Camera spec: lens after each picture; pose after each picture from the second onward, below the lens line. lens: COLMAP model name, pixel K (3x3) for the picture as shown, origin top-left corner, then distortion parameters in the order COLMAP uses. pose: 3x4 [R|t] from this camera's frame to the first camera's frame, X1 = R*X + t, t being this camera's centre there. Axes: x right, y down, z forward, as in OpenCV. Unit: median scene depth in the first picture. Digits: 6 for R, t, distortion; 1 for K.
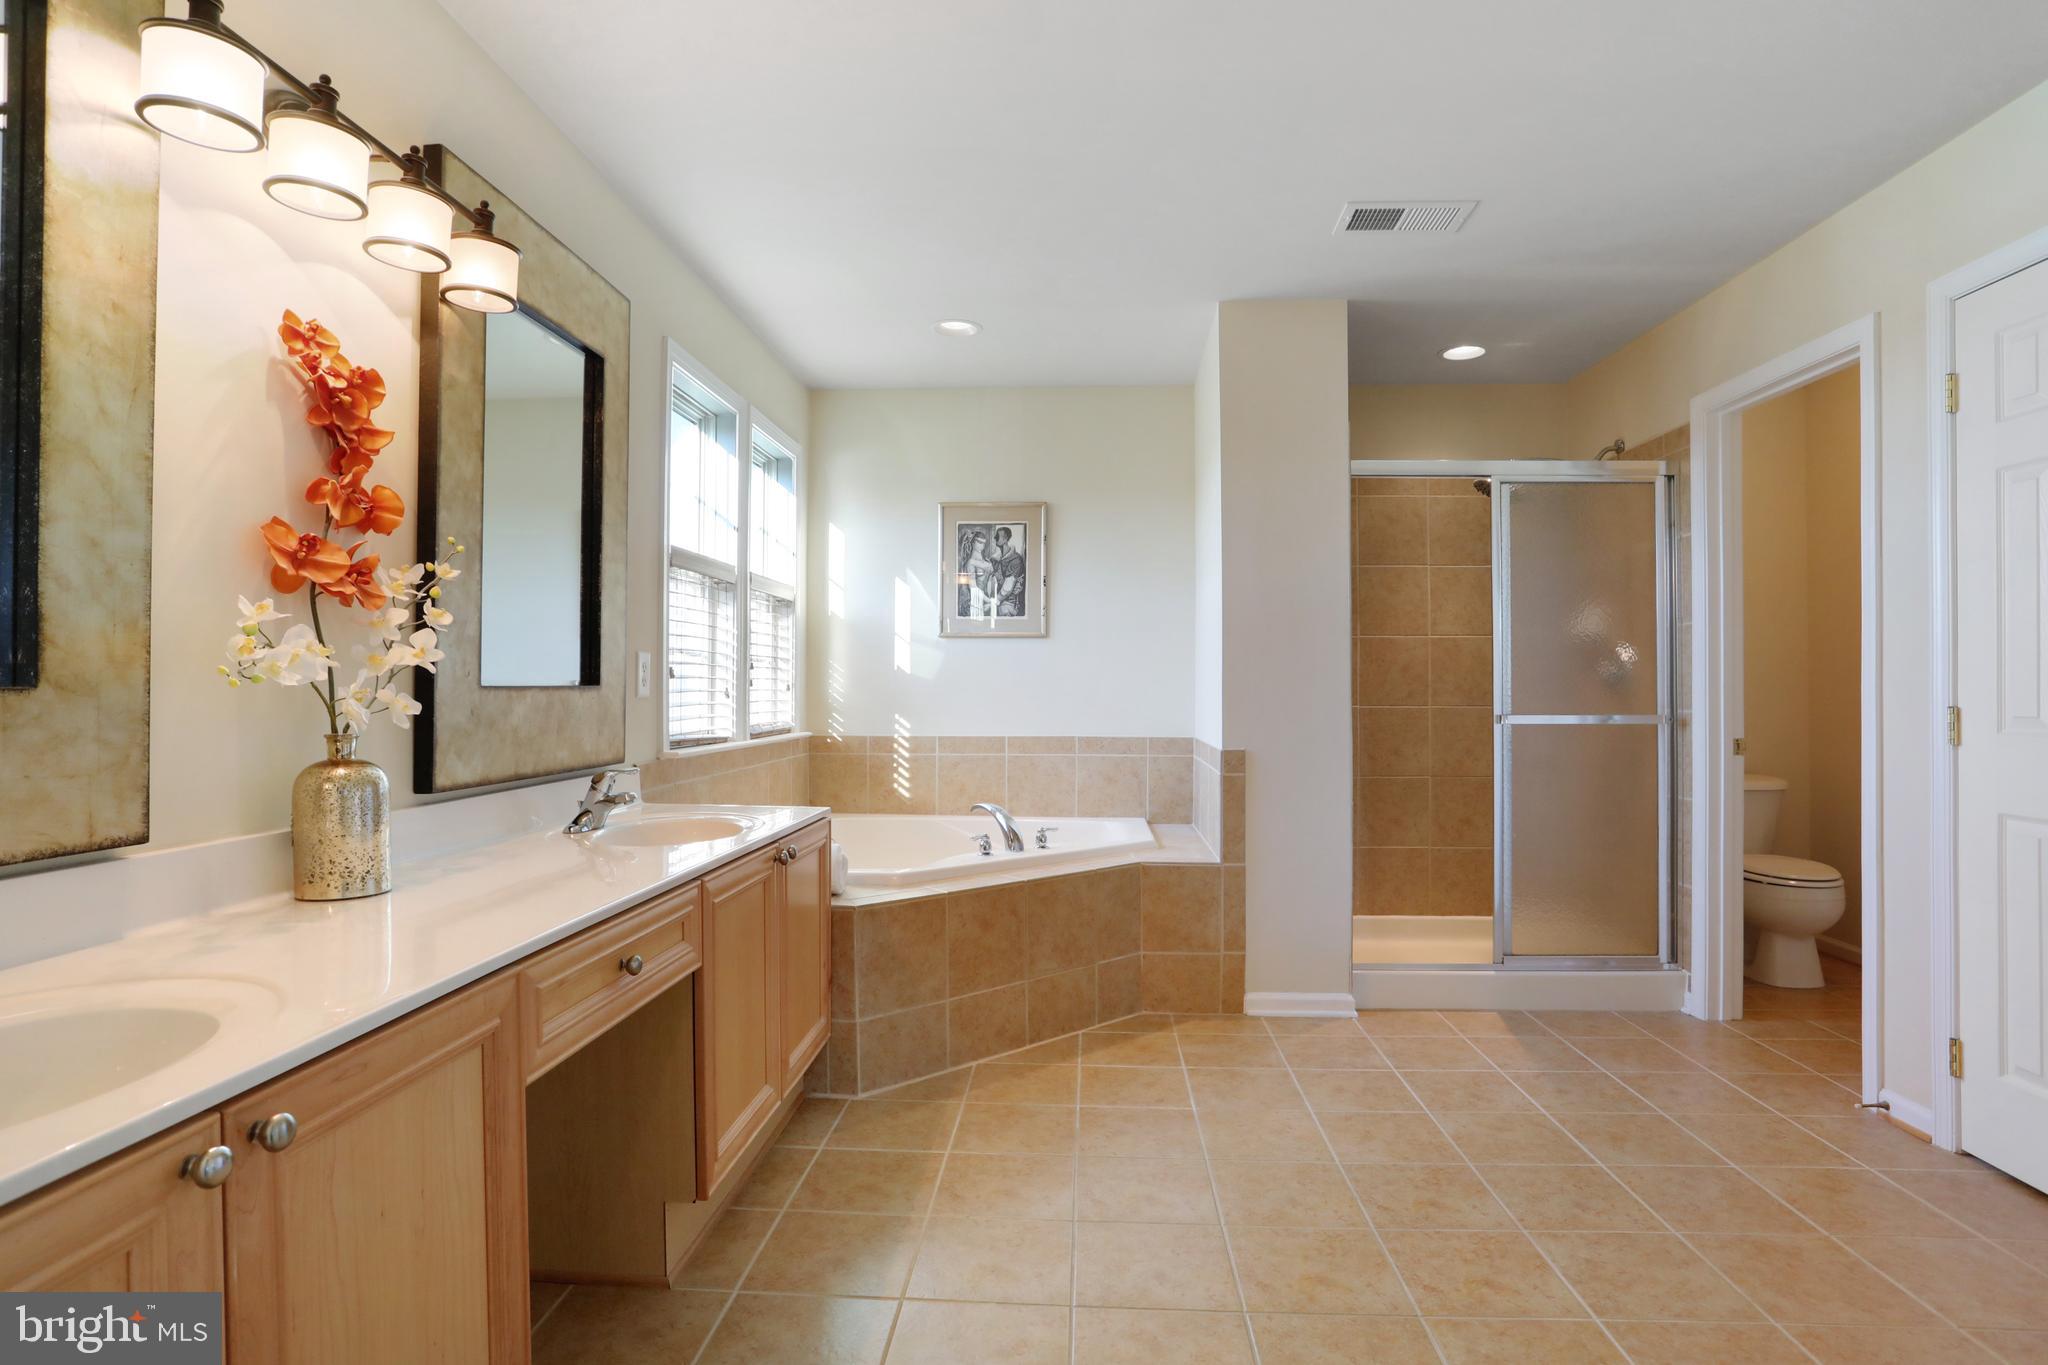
lens RADIAL K [[1039.6, 0, 1027.4], [0, 1039.6, 683.4], [0, 0, 1]] dist [-0.023573, 0.007661]
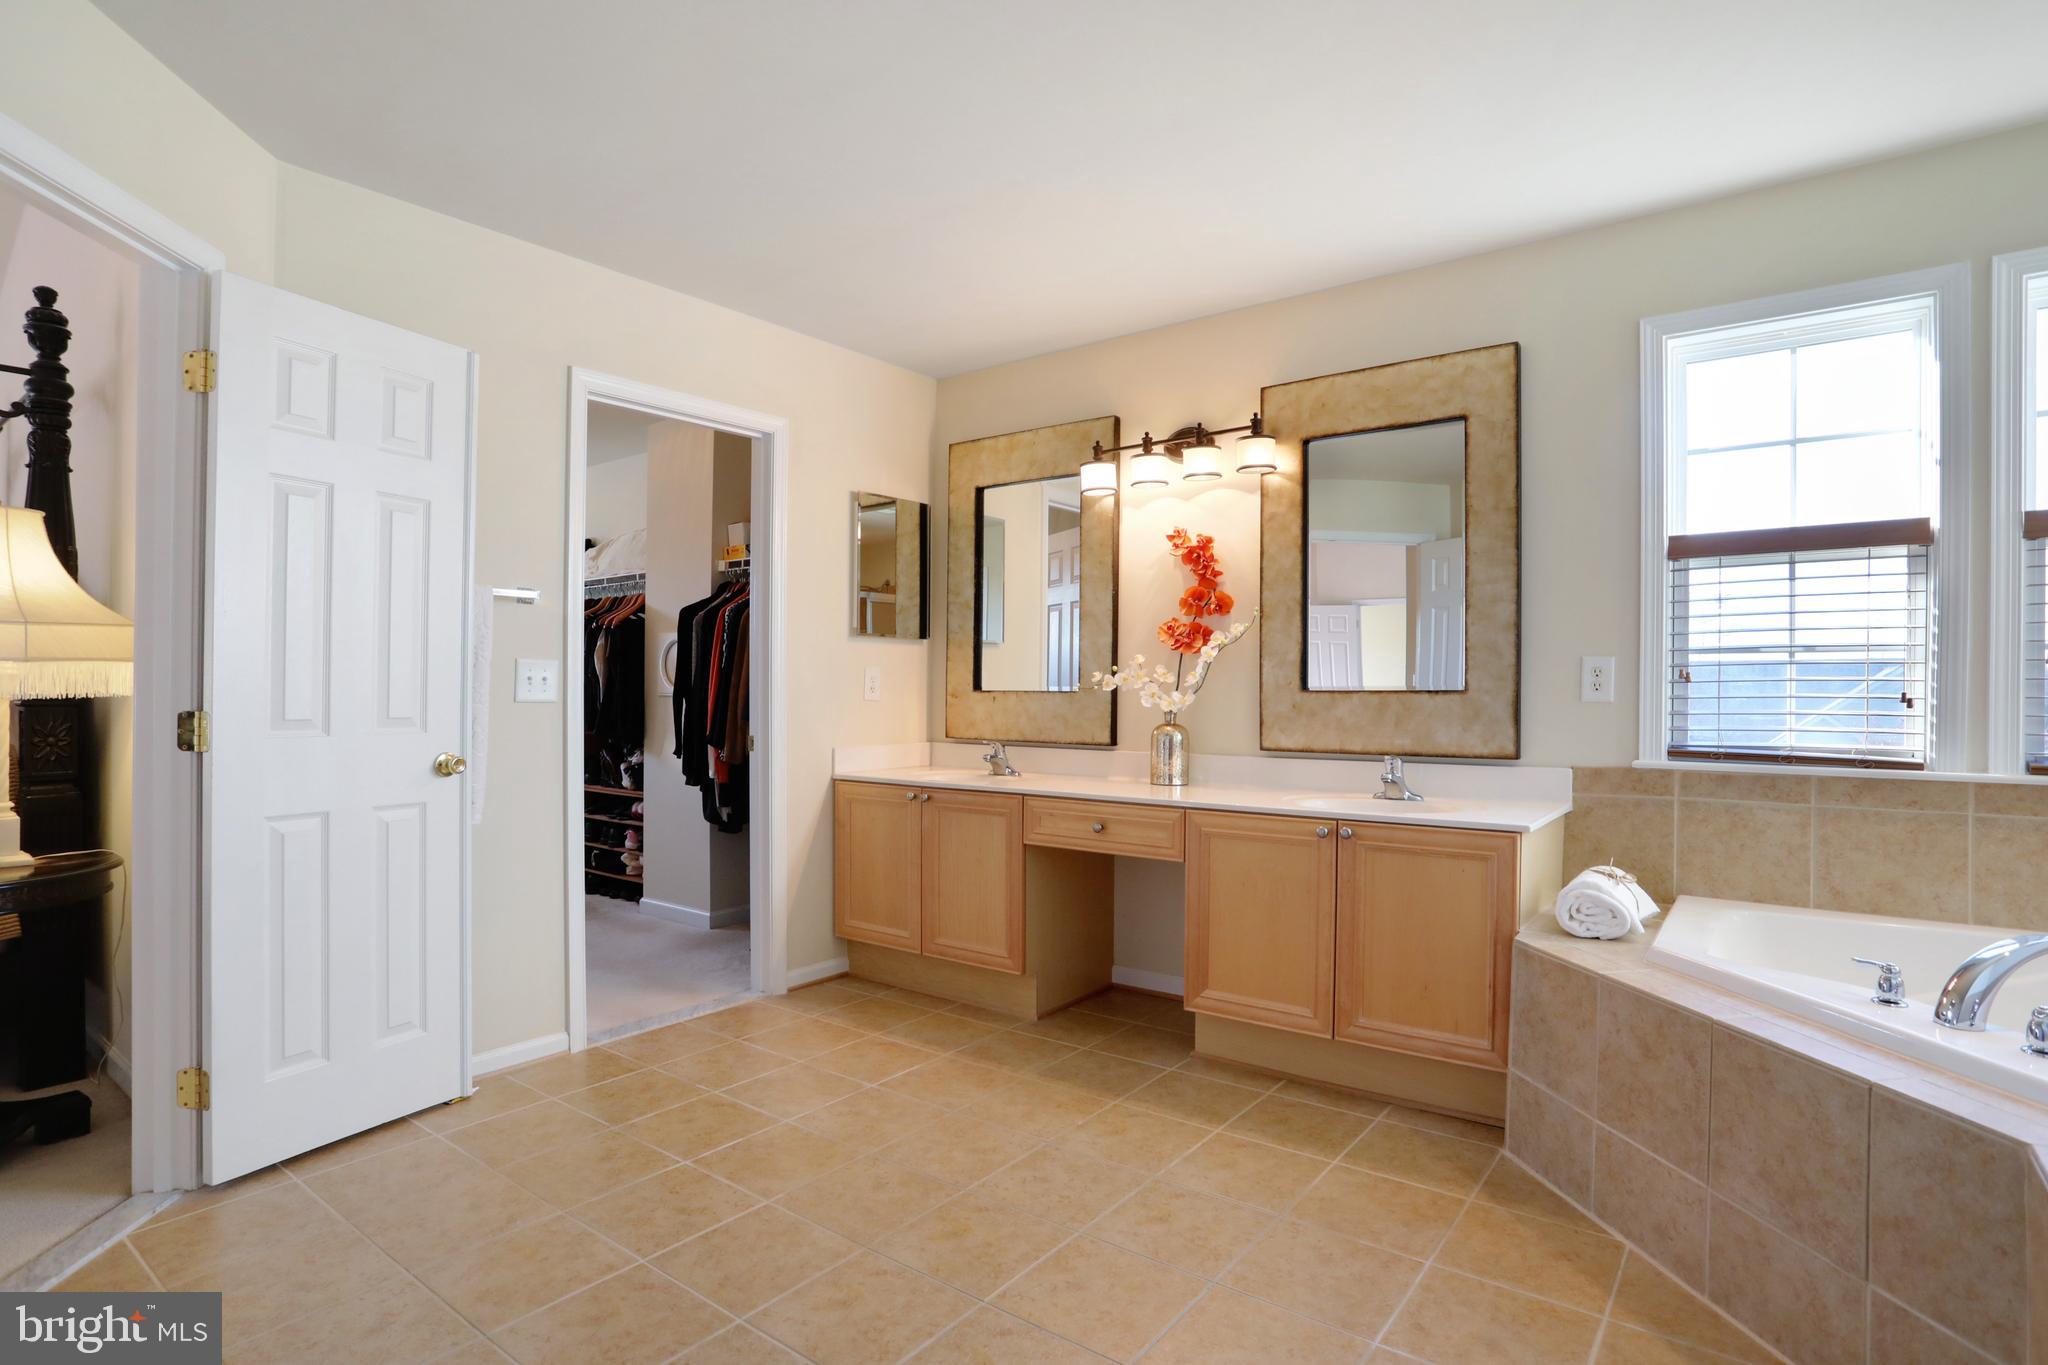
lens RADIAL K [[1039.6, 0, 1031.5], [0, 1039.6, 689.8], [0, 0, 1]] dist [-0.023573, 0.007661]
pose [[-0.548535, -0.003348, -0.836121, 0.974563], [0.007529, 0.999932, -0.008944, 0.012583], [0.836094, -0.011201, -0.548472, 1.410420]]
